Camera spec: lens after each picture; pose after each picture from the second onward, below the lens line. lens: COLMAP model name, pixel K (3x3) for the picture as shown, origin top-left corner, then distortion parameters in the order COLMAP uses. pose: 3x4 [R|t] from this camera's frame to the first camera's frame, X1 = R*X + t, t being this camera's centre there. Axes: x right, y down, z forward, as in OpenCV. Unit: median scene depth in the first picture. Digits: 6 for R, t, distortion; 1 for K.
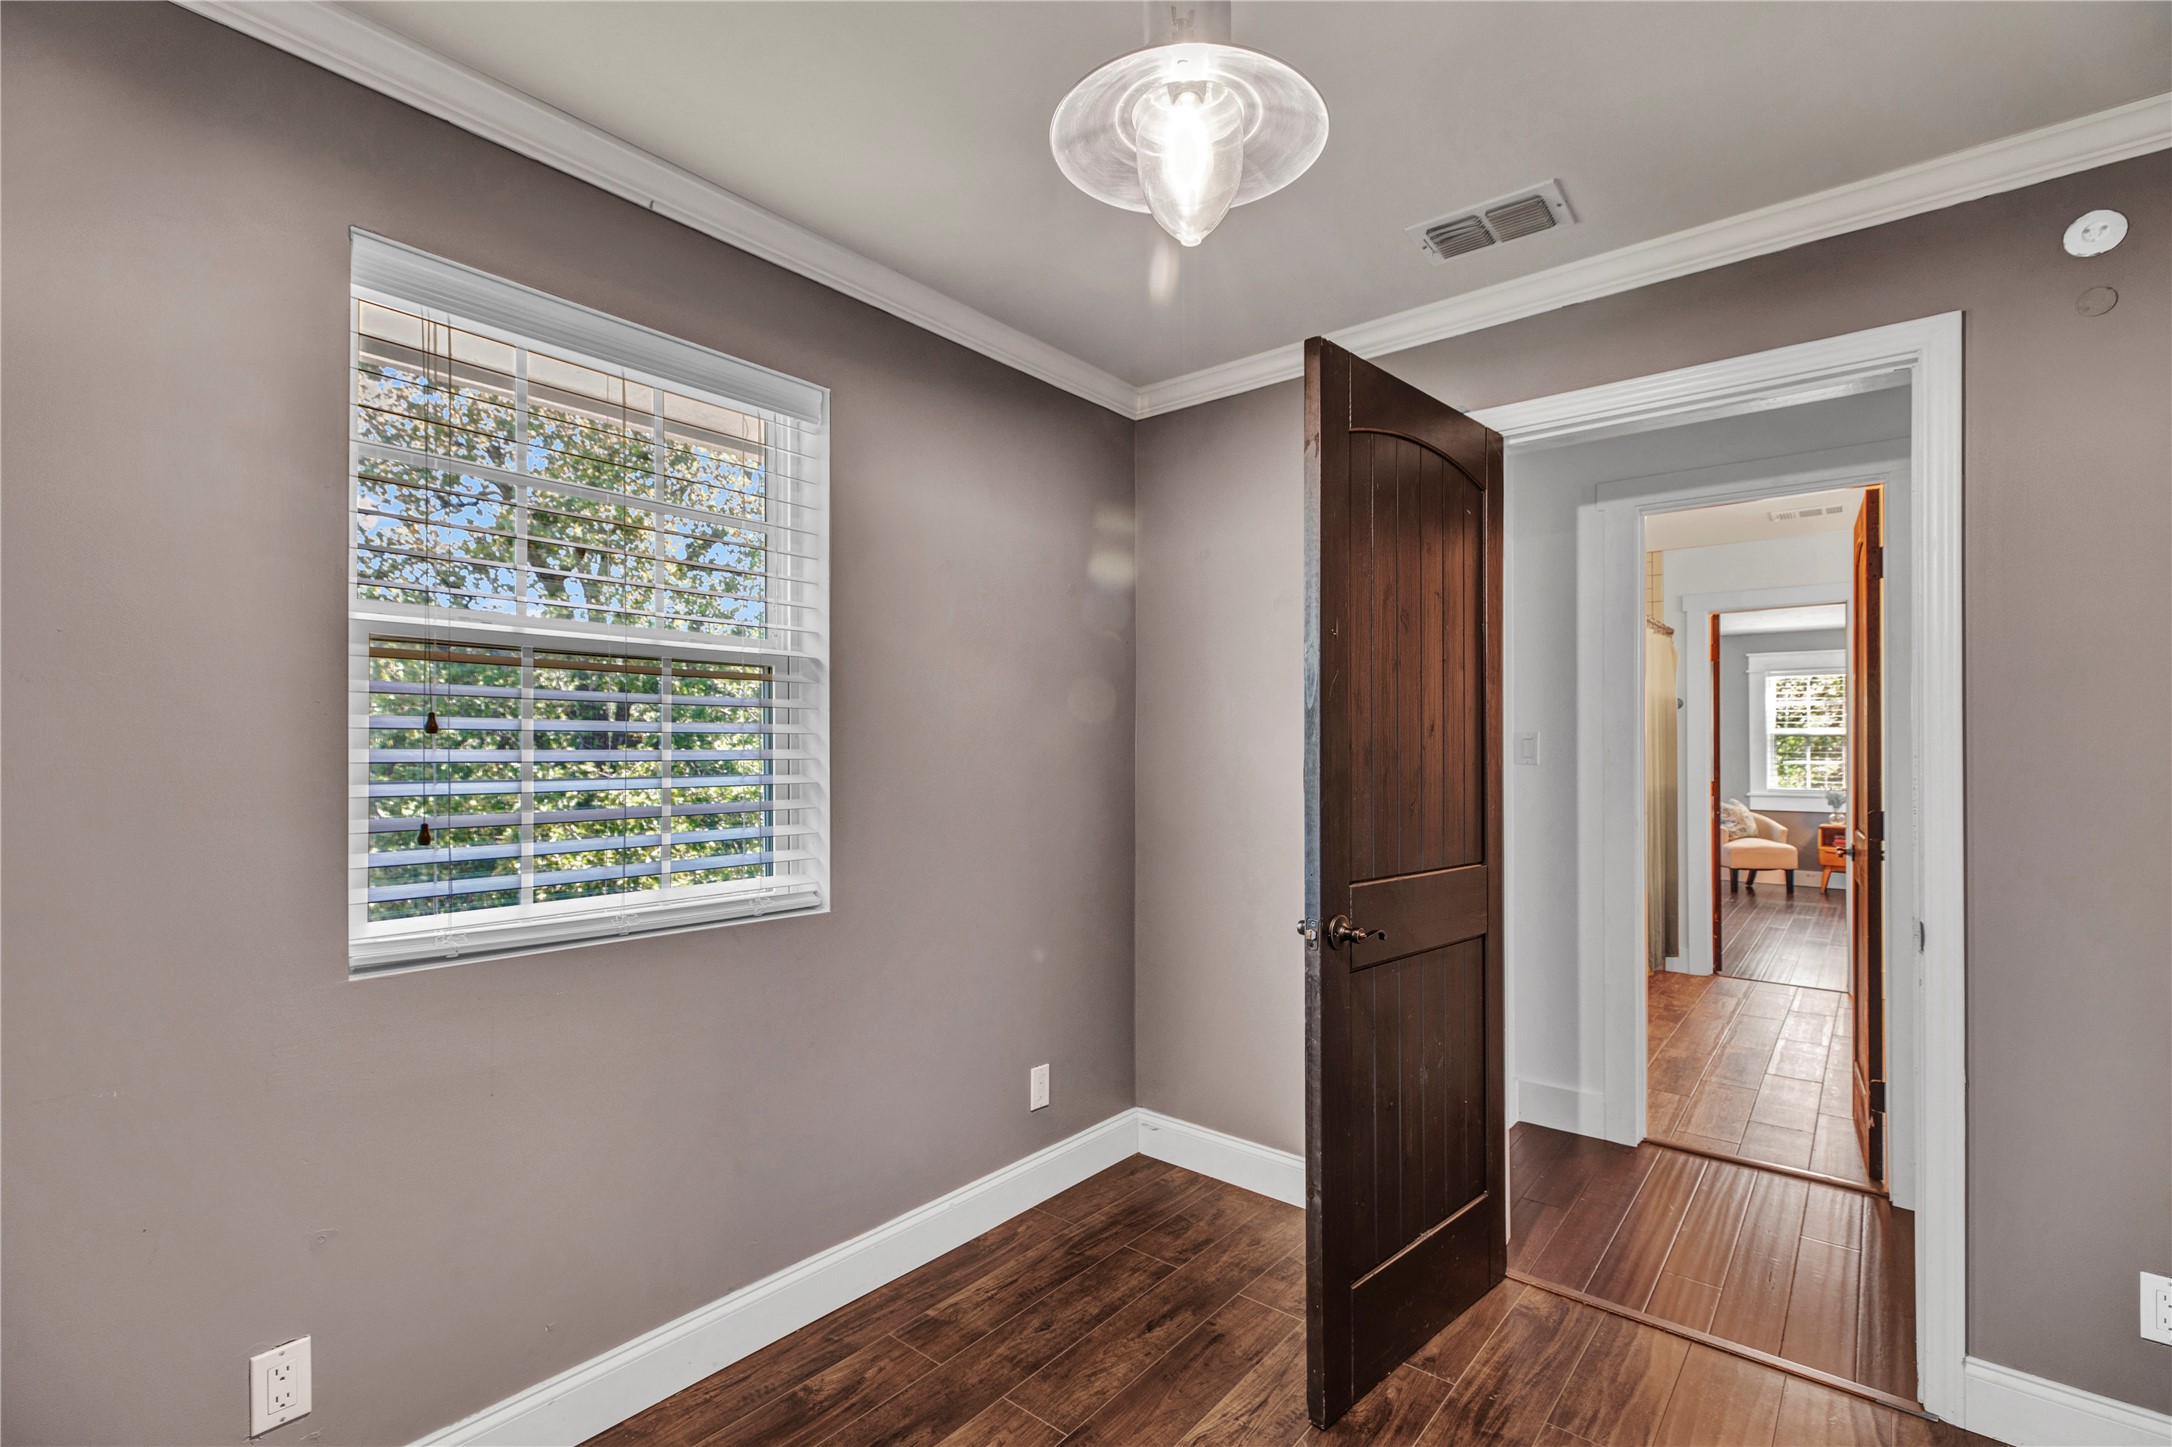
lens RADIAL K [[982.7, 0, 1094.9], [0, 982.7, 740.0], [0, 0, 1]] dist [-0.001974, -0.000132]
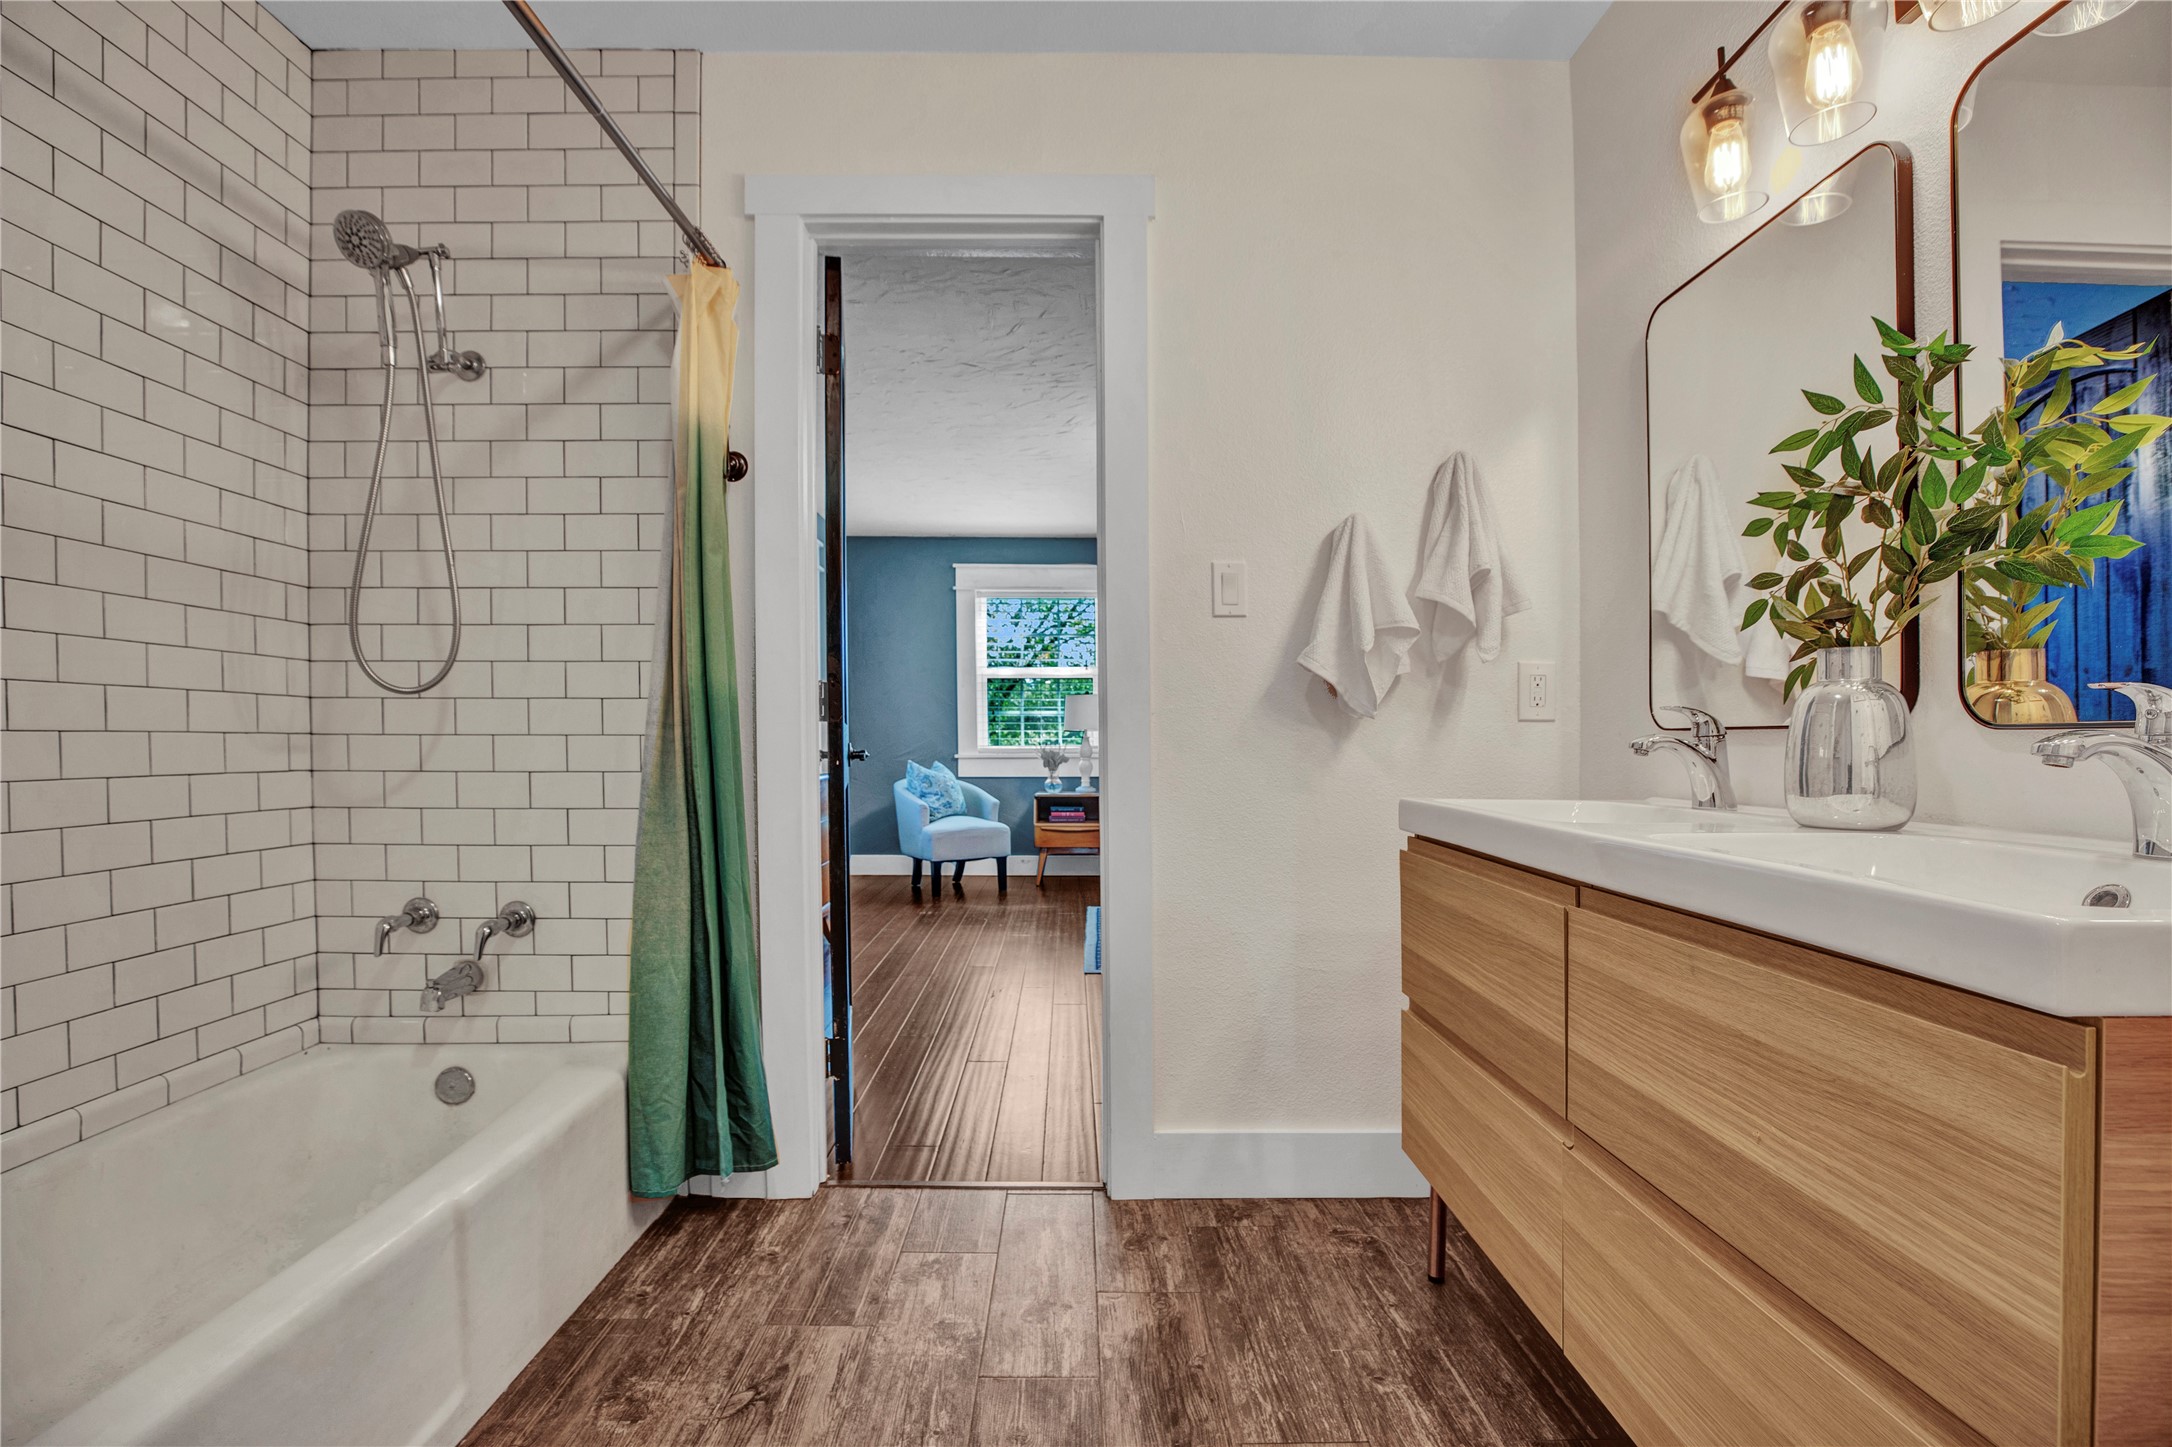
lens RADIAL K [[982.7, 0, 1078.7], [0, 982.7, 726.0], [0, 0, 1]] dist [-0.001974, -0.000132]
pose [[0.770398, -0.004676, 0.637546, 0.283527], [0.000094, 0.999974, 0.007220, 0.029053], [-0.637564, -0.005503, 0.770378, 0.397326]]
